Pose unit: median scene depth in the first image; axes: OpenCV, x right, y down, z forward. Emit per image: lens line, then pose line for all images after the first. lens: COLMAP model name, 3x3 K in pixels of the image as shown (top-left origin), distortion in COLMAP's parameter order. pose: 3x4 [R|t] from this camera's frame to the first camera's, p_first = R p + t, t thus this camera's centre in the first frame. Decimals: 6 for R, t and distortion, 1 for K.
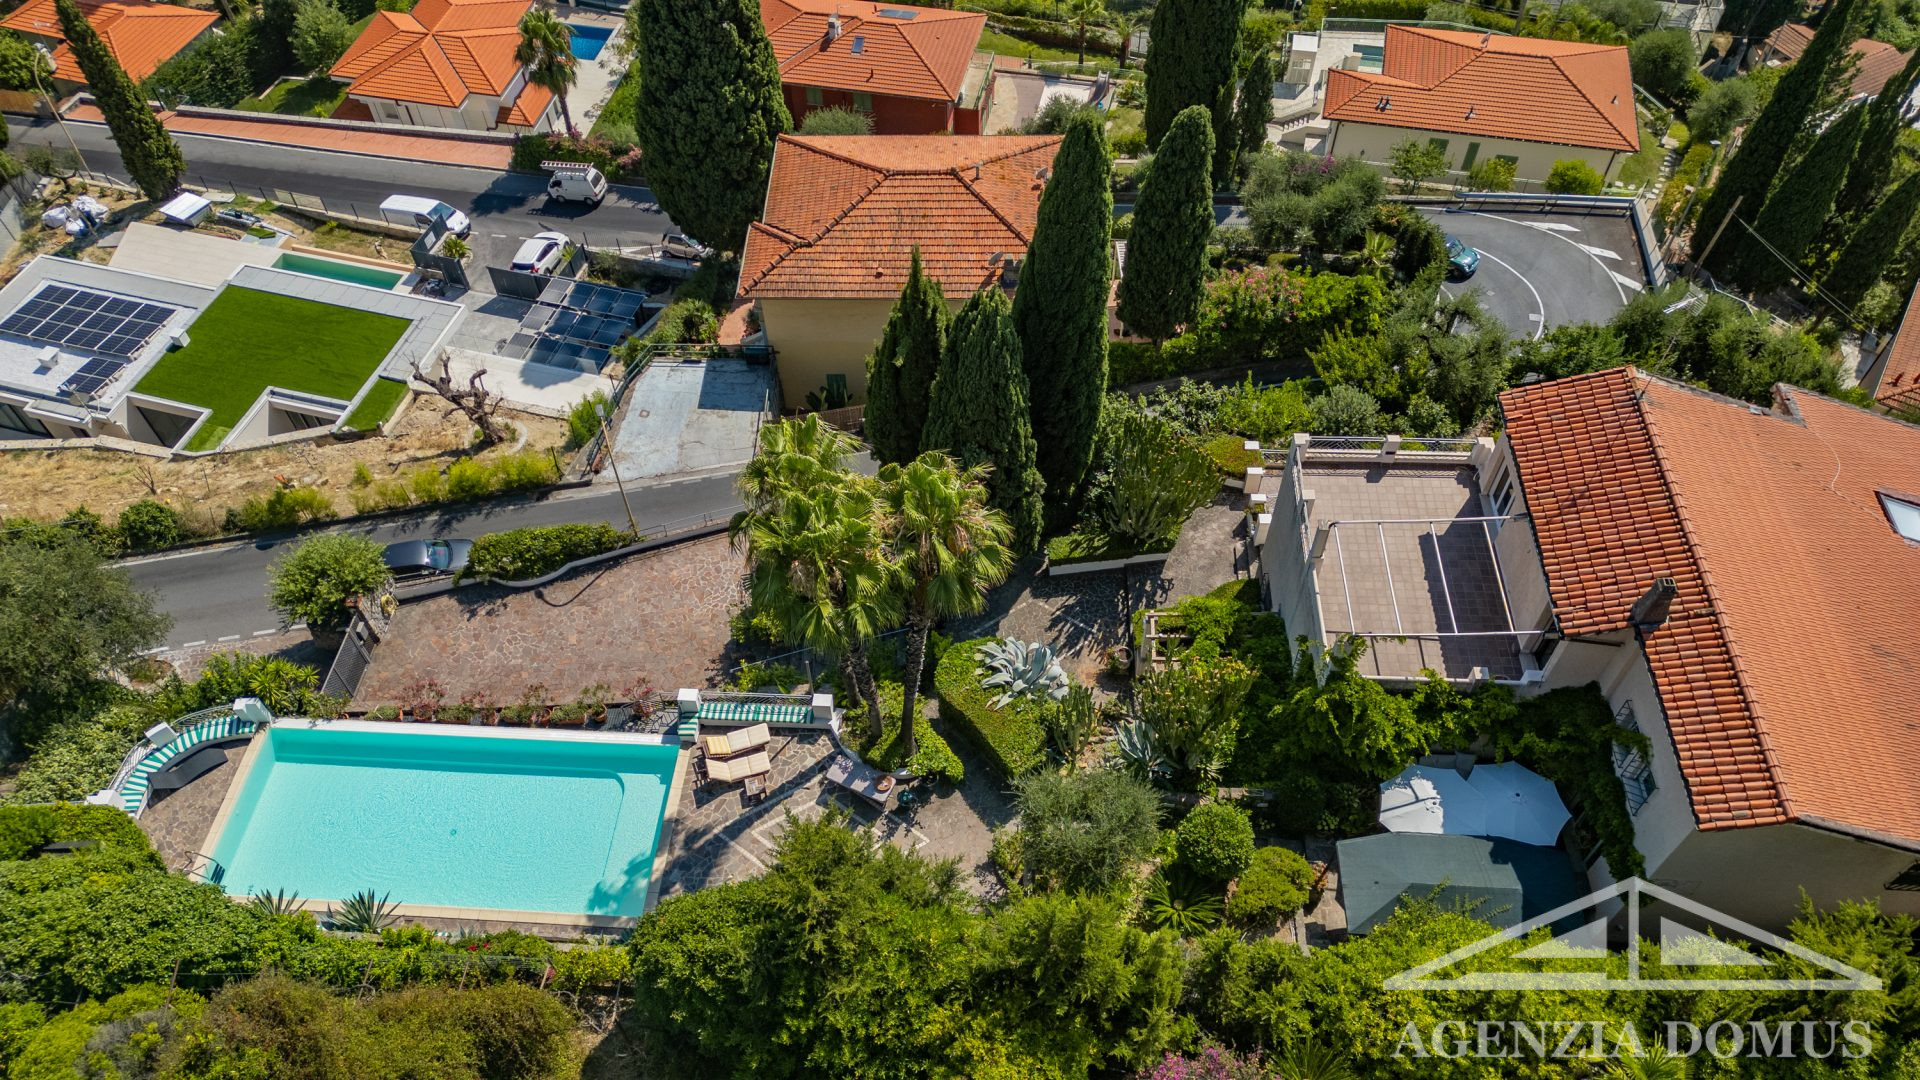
lens RADIAL K [[1338.5, 0, 956.4], [0, 1338.5, 543.7], [0, 0, 1]] dist [0.064876, -0.060818]
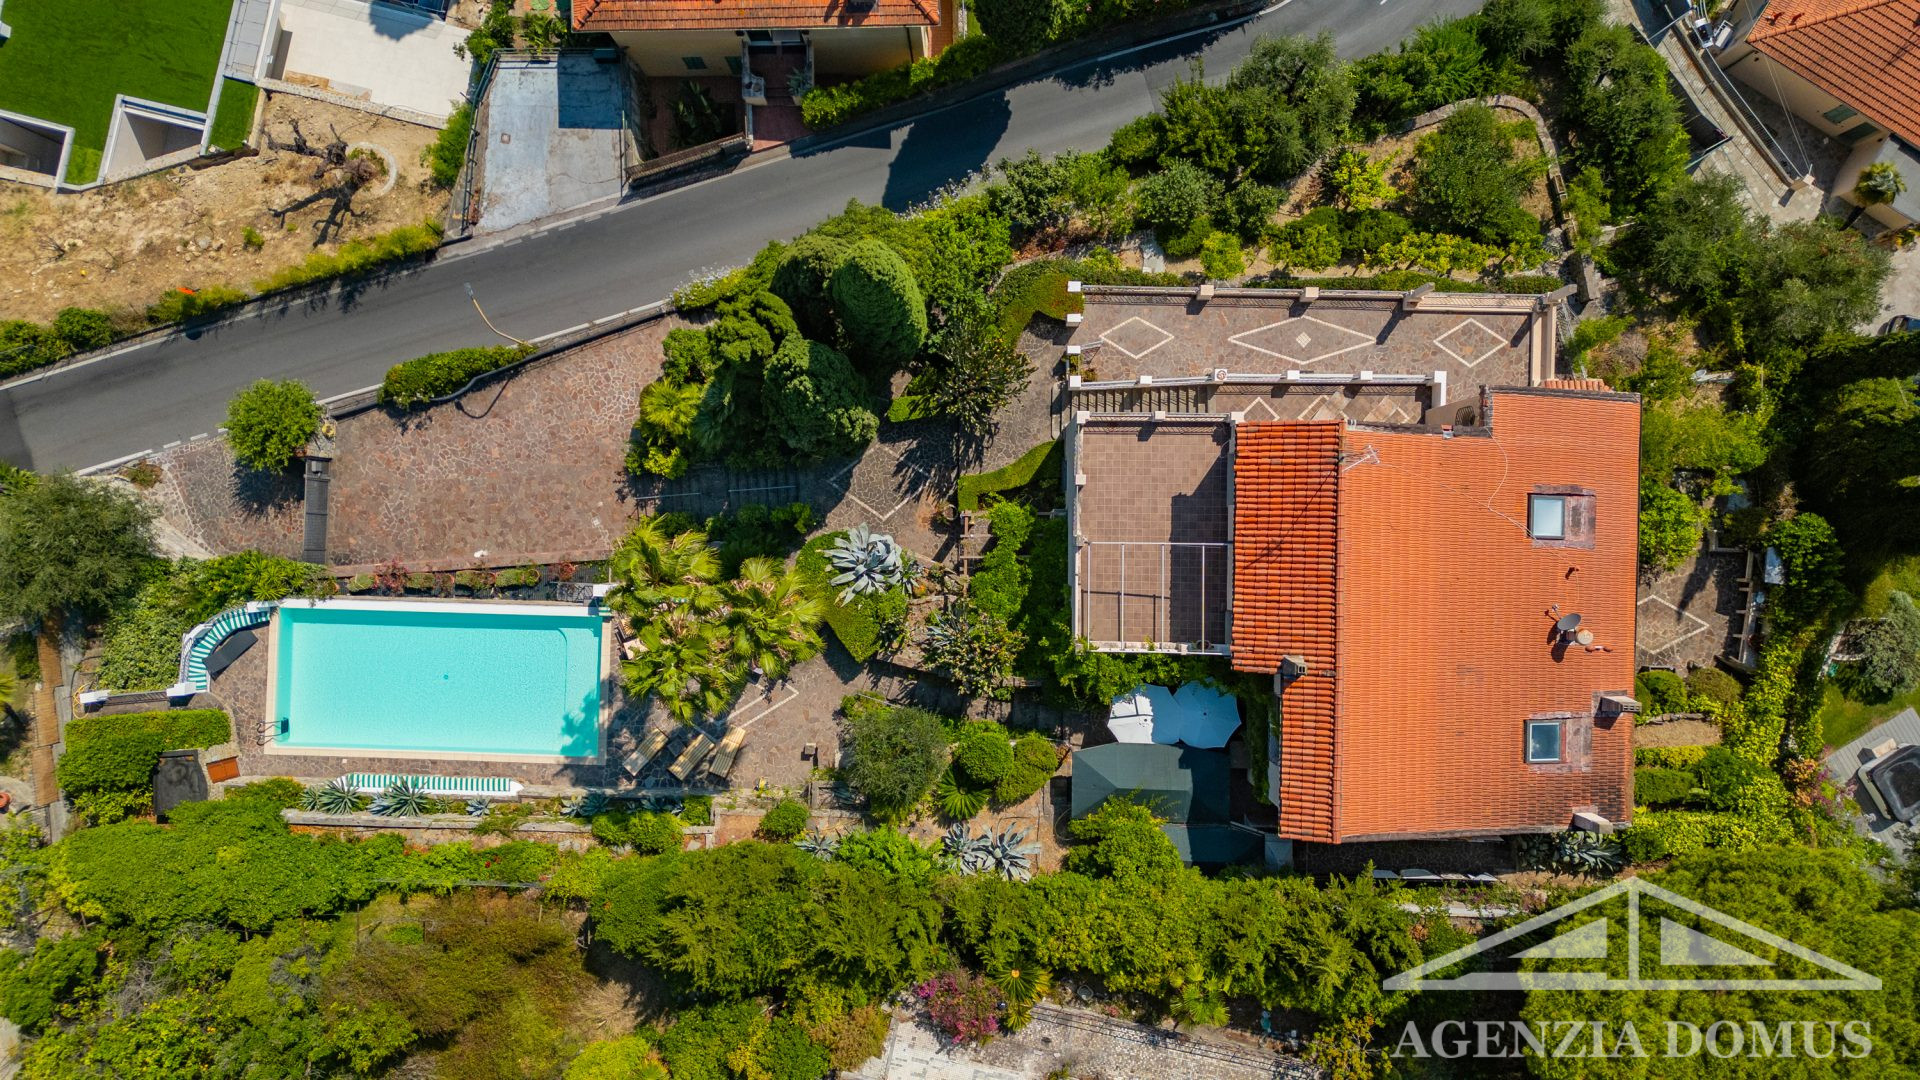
lens RADIAL K [[1338.5, 0, 956.4], [0, 1338.5, 543.7], [0, 0, 1]] dist [0.064876, -0.060818]
pose [[0.999148, -0.040741, -0.006603, 0.171142], [0.036315, 0.791786, 0.609718, -0.800546], [-0.019613, -0.609438, 0.792591, 0.012800]]
